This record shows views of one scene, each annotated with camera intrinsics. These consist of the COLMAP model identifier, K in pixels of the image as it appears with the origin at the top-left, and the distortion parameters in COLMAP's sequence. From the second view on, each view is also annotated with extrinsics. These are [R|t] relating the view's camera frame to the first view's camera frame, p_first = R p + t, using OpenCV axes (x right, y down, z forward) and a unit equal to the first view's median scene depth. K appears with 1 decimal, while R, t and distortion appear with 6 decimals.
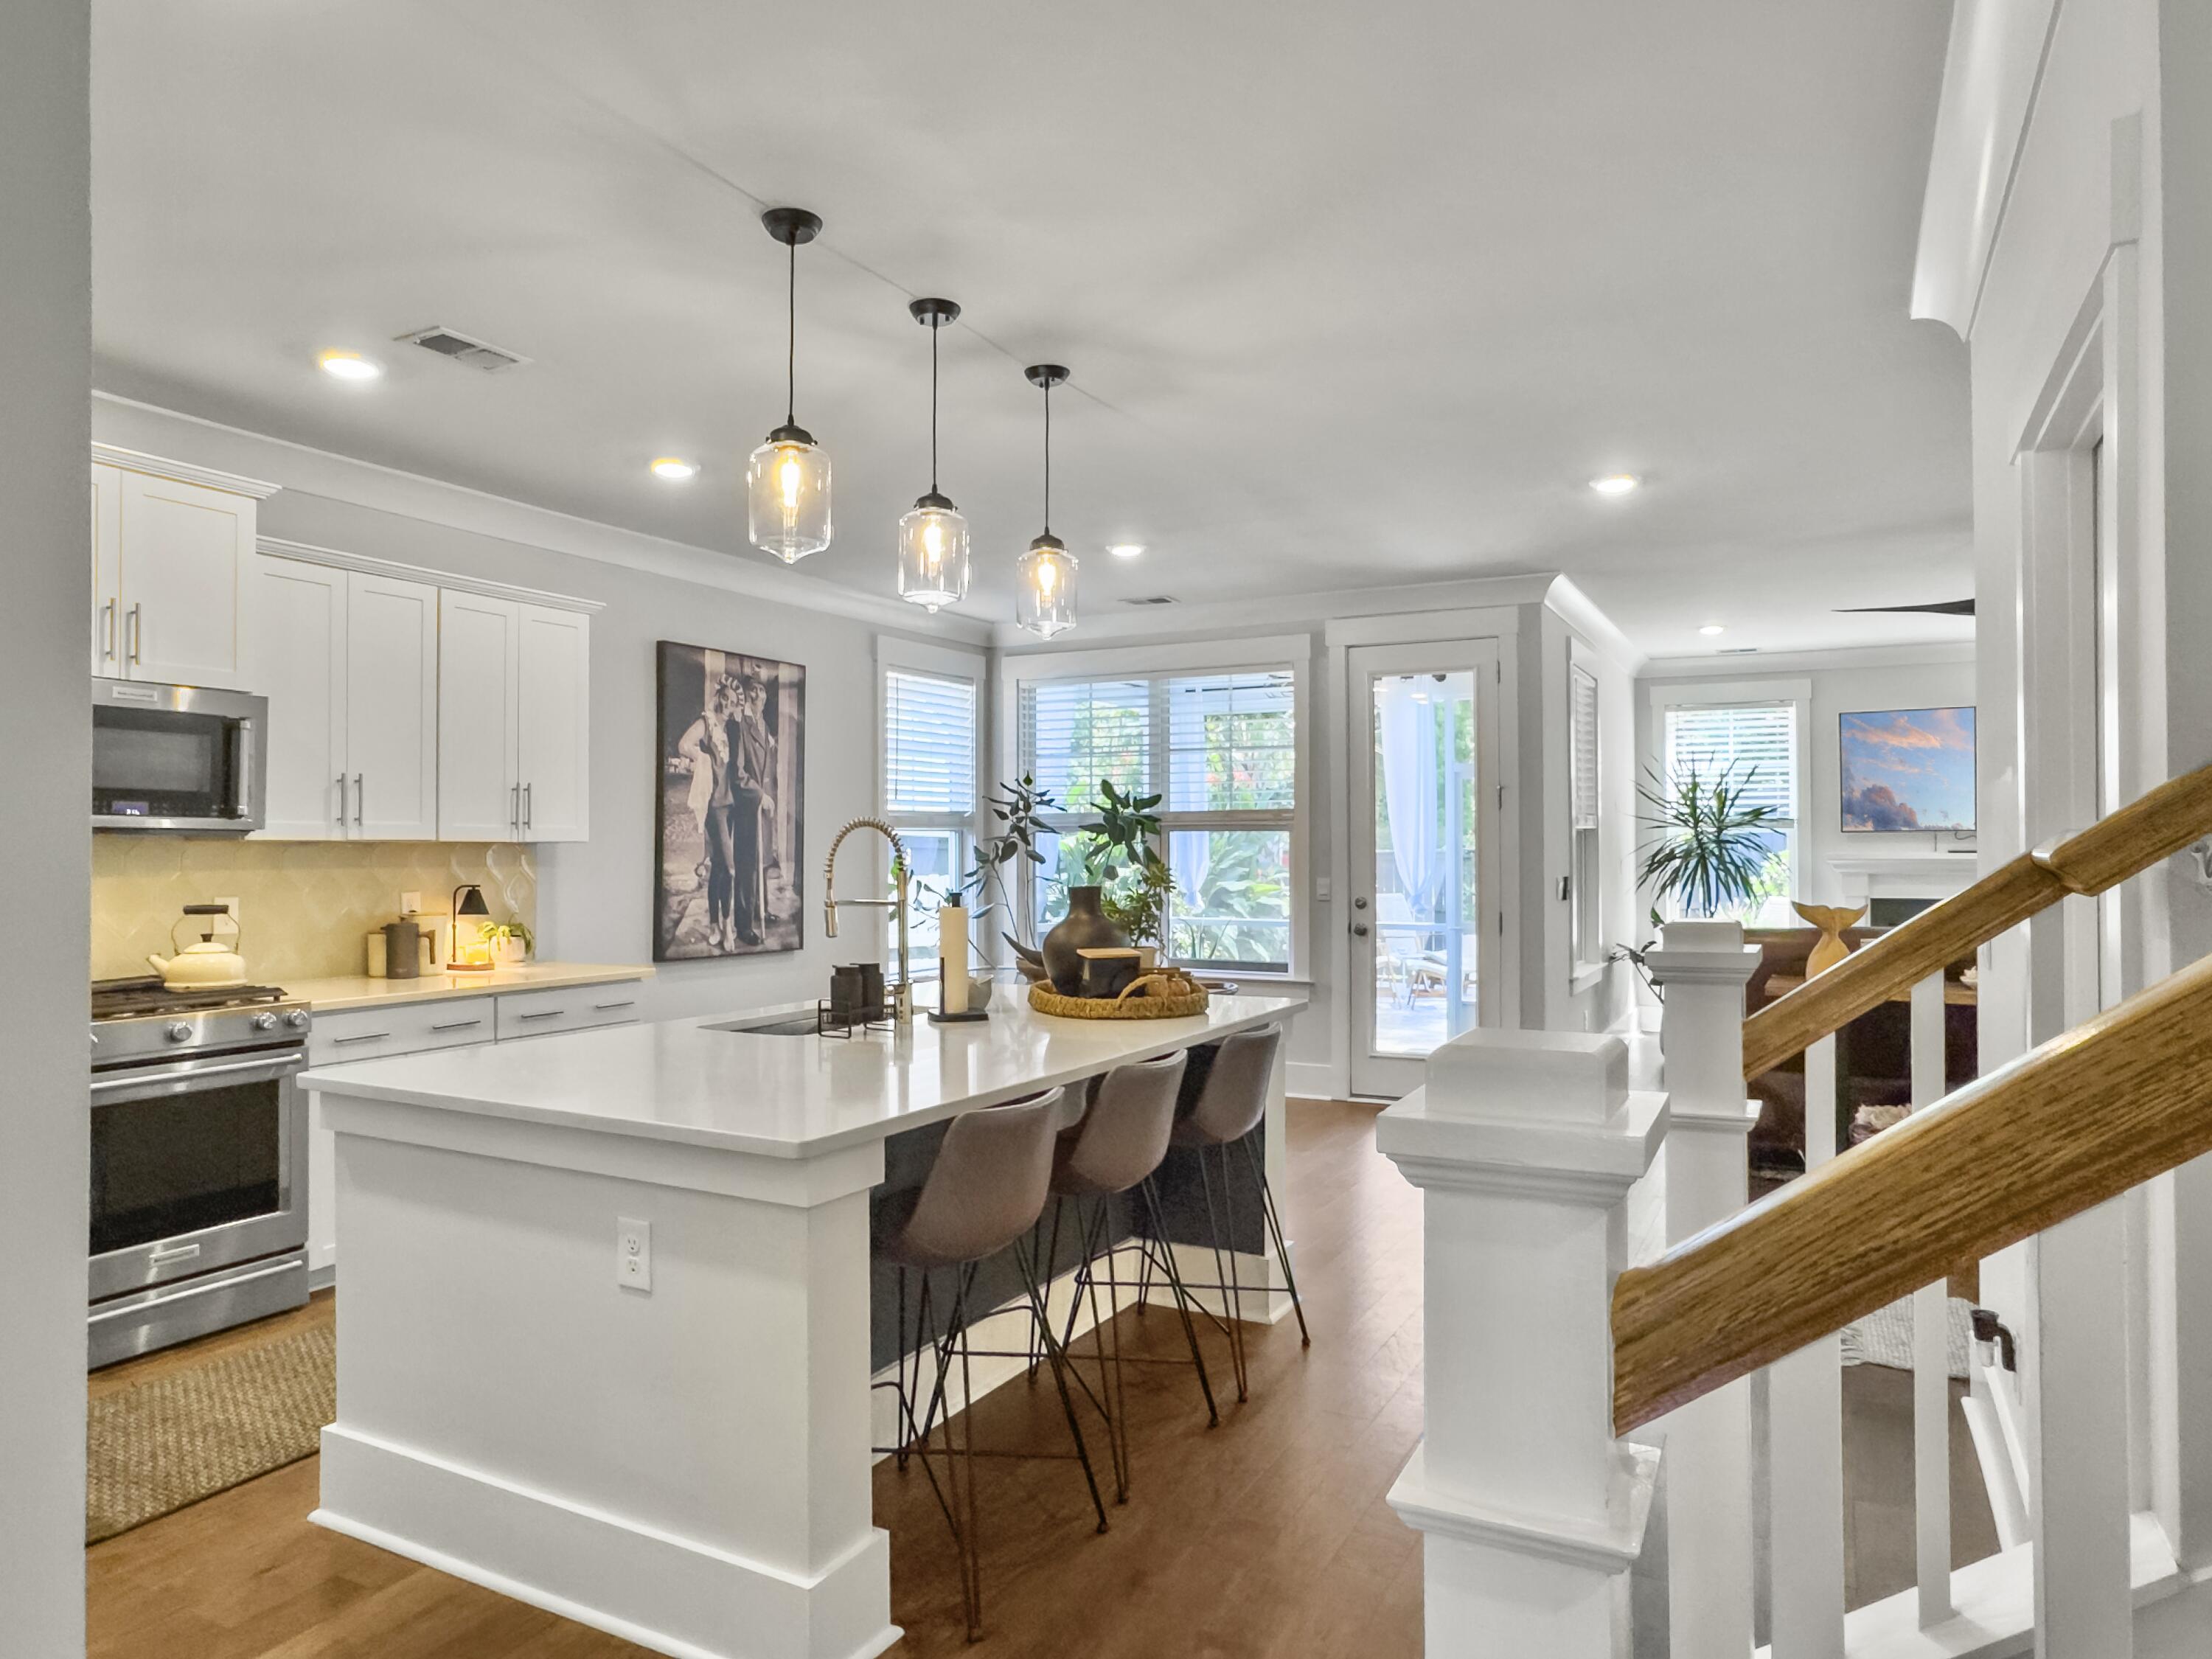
lens RADIAL K [[1414.1, 0, 1096.9], [0, 1414.1, 827.2], [0, 0, 1]] dist [-0.075048, 0.070794]
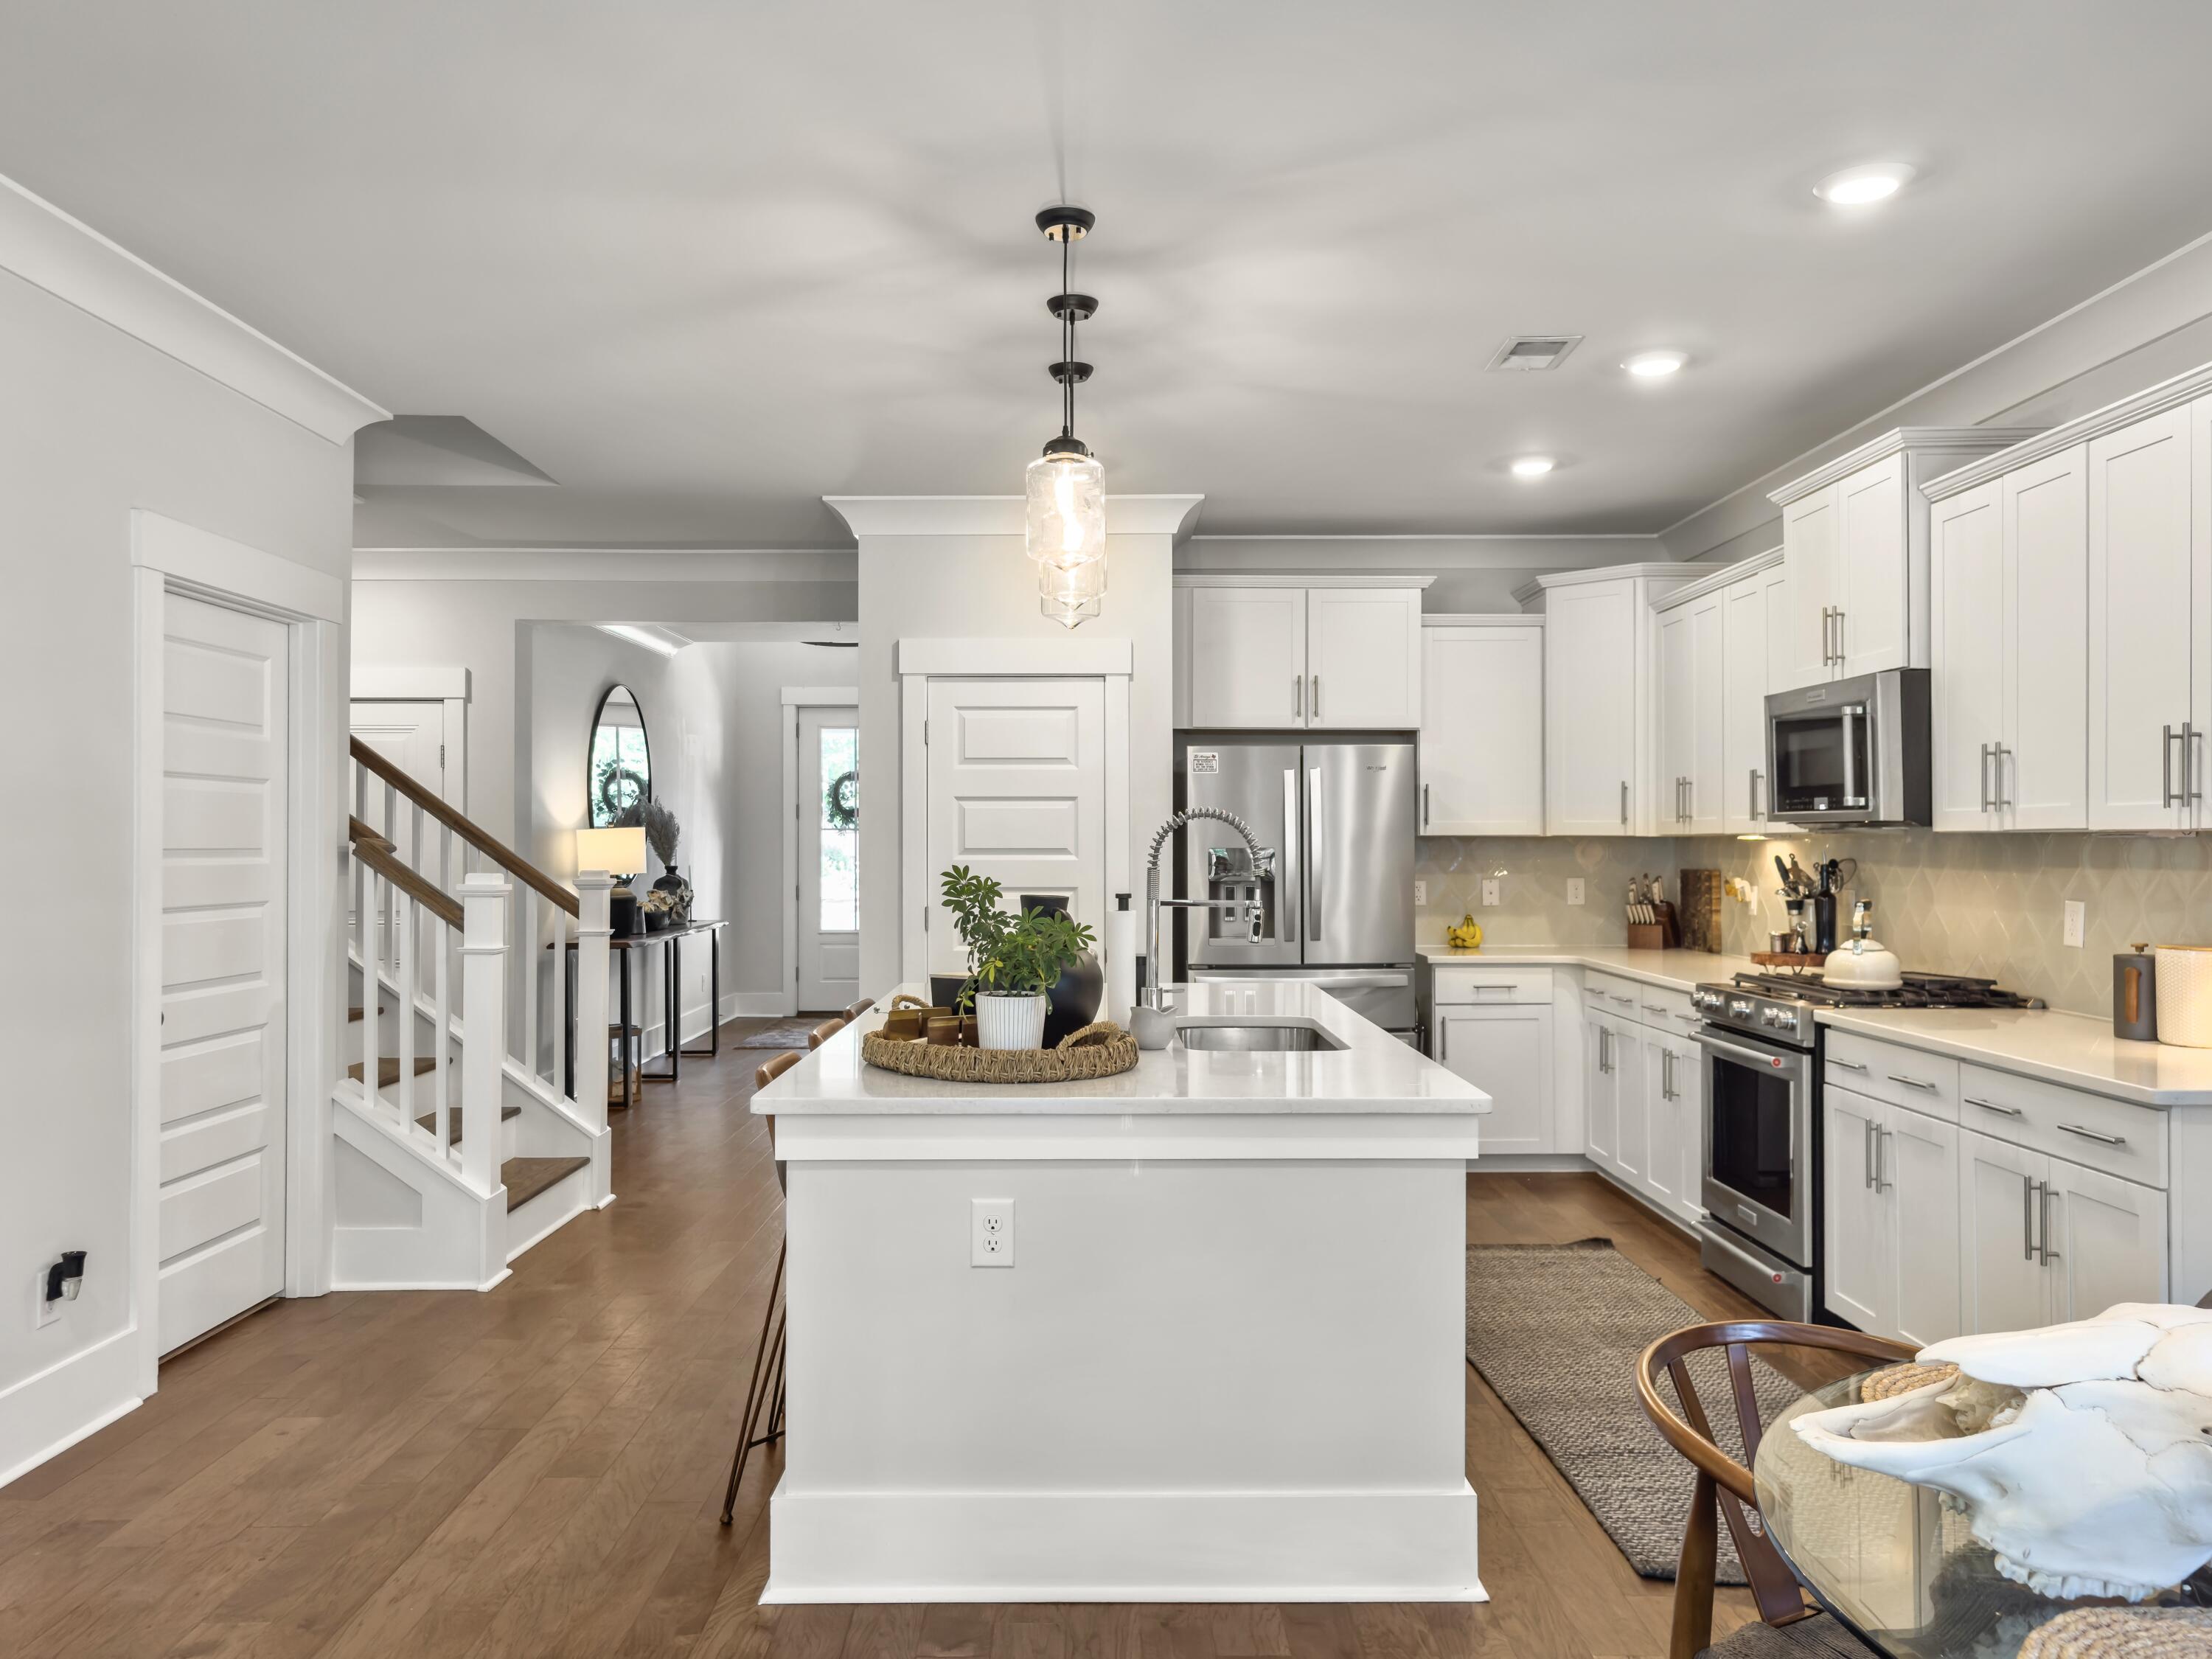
lens RADIAL K [[1590.7, 0, 1096.5], [0, 1590.7, 835.1], [0, 0, 1]] dist [0.002306, 0.019844]
pose [[-0.880647, 0.000041, -0.473772, 0.220112], [0.009040, 0.999819, -0.016716, 0.015487], [0.473686, -0.019004, -0.880489, 1.075071]]
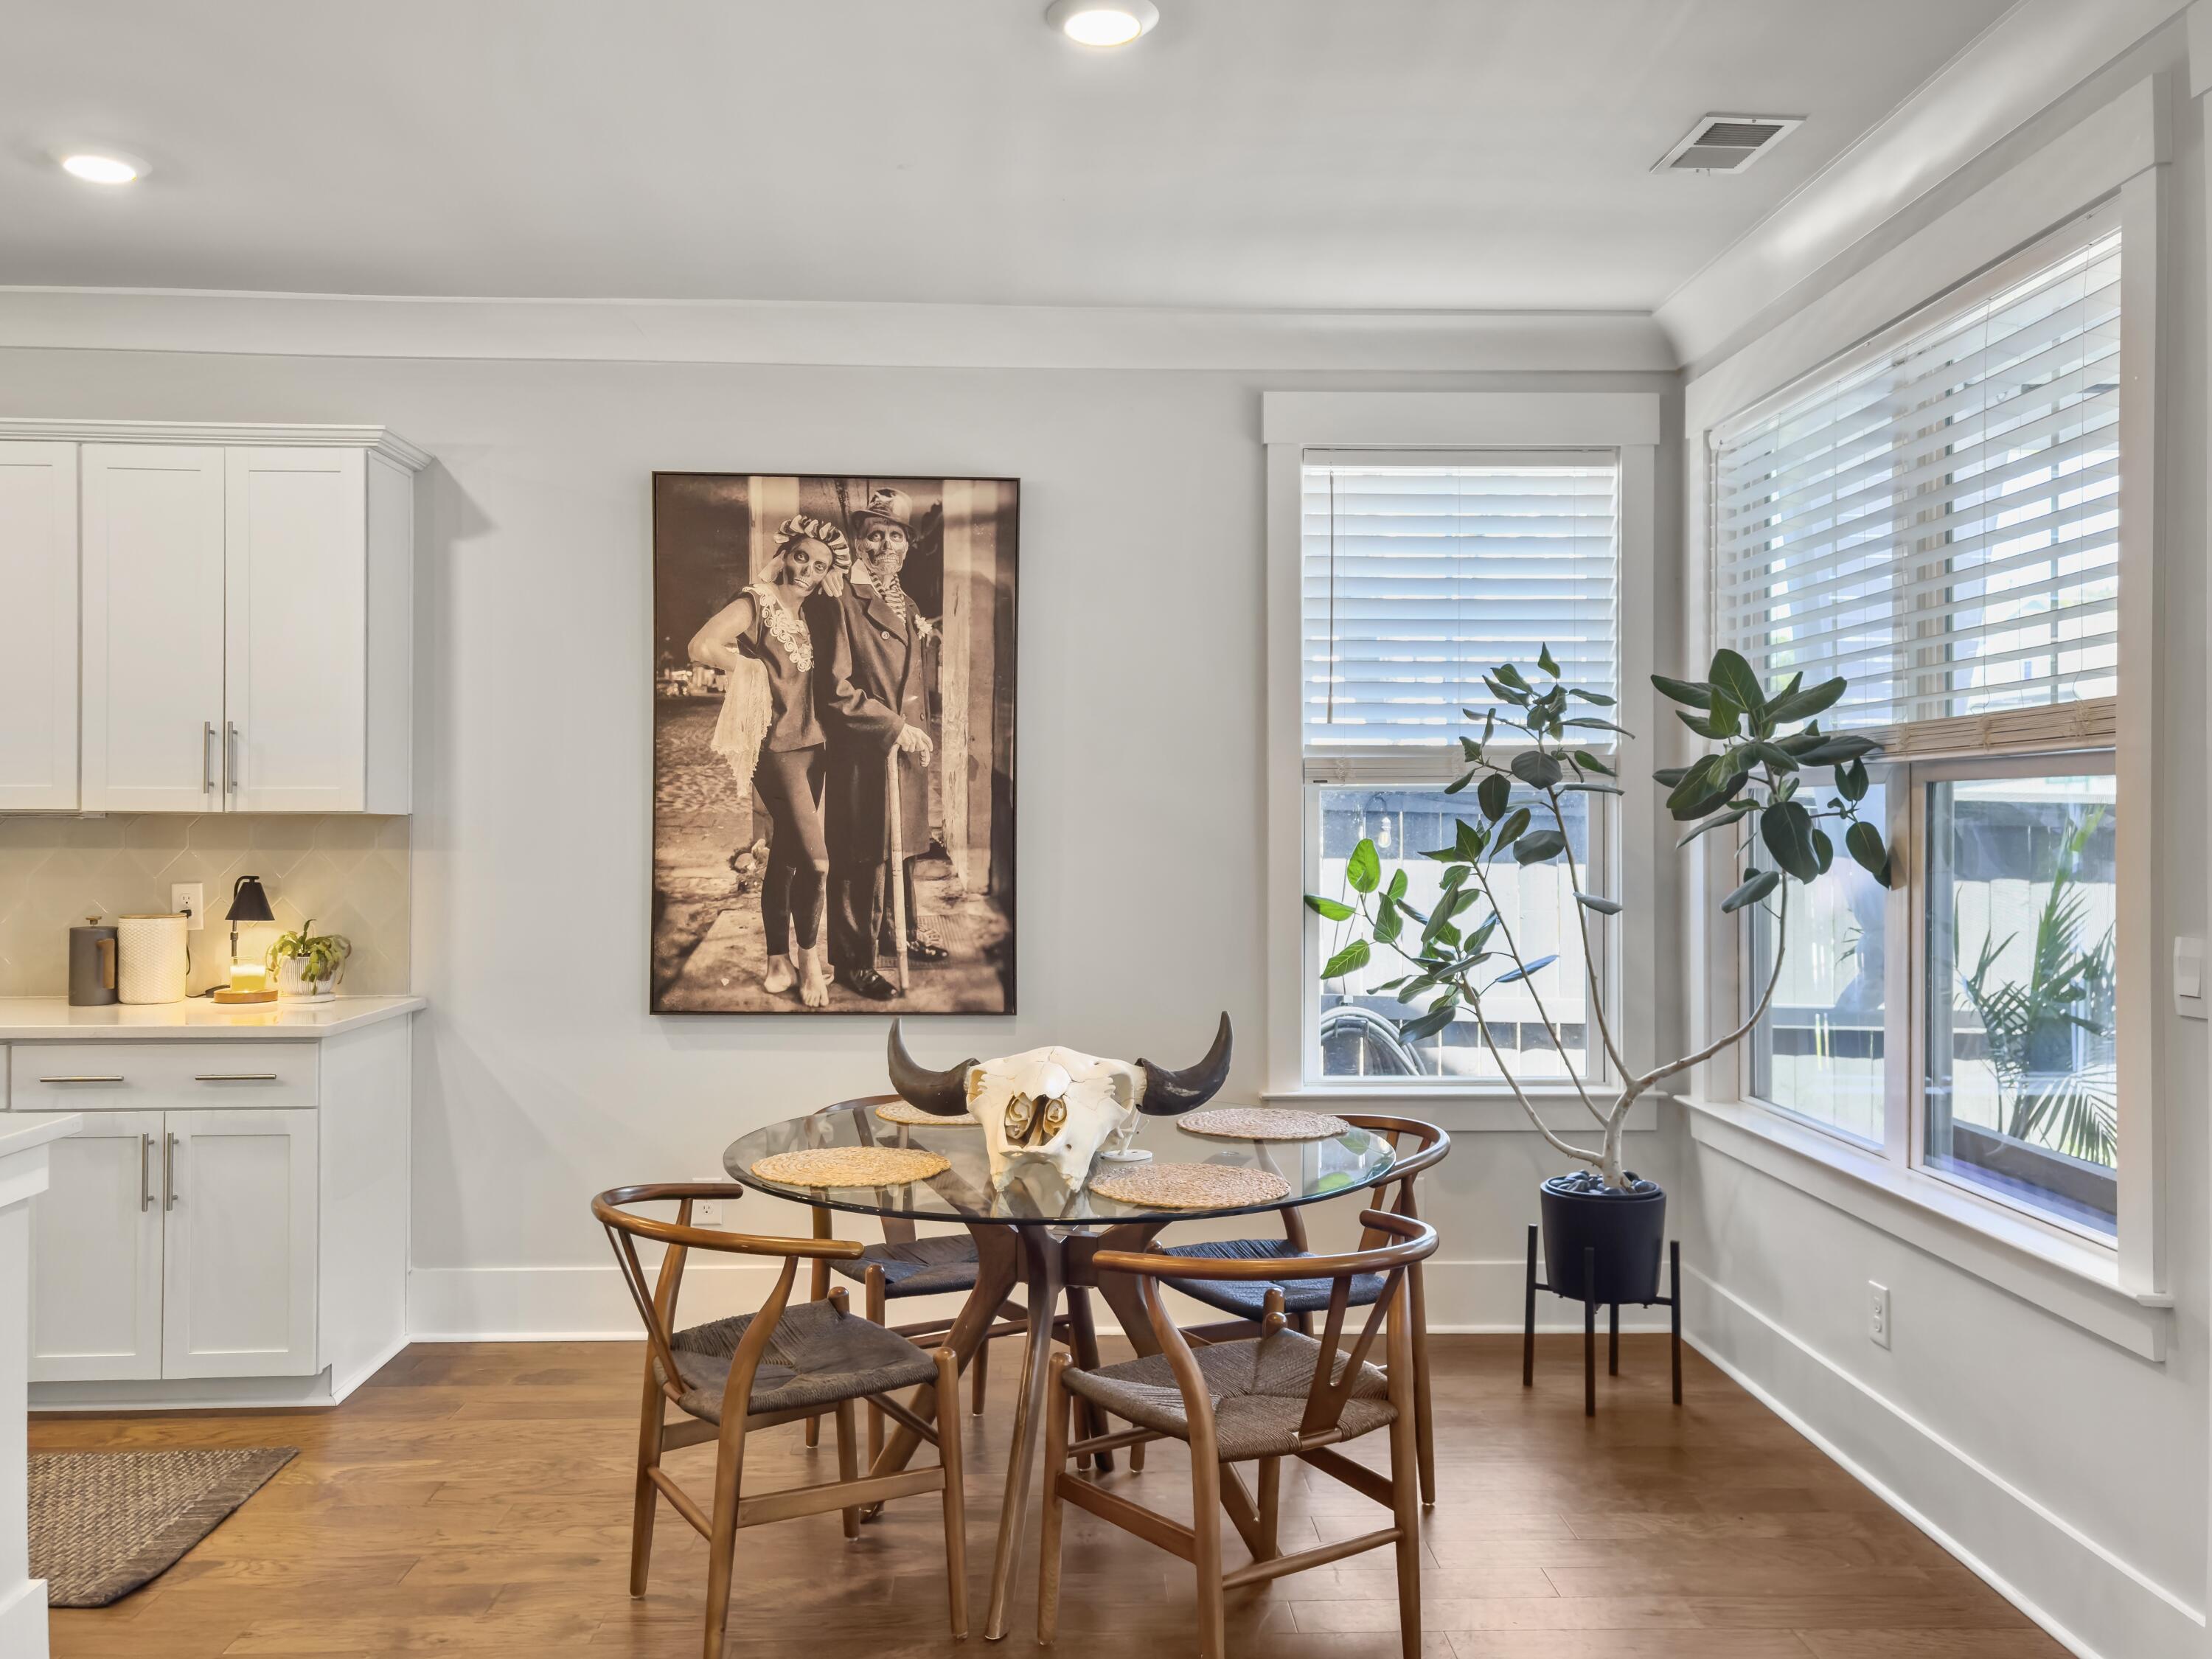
lens RADIAL K [[1798.0, 0, 1079.3], [0, 1798.0, 812.0], [0, 0, 1]] dist [0.037527, -0.000149]
pose [[0.489761, -0.003010, -0.871852, 0.418742], [0.009201, 0.999956, 0.001716, 0.010108], [0.871808, -0.008863, 0.489767, 0.737446]]
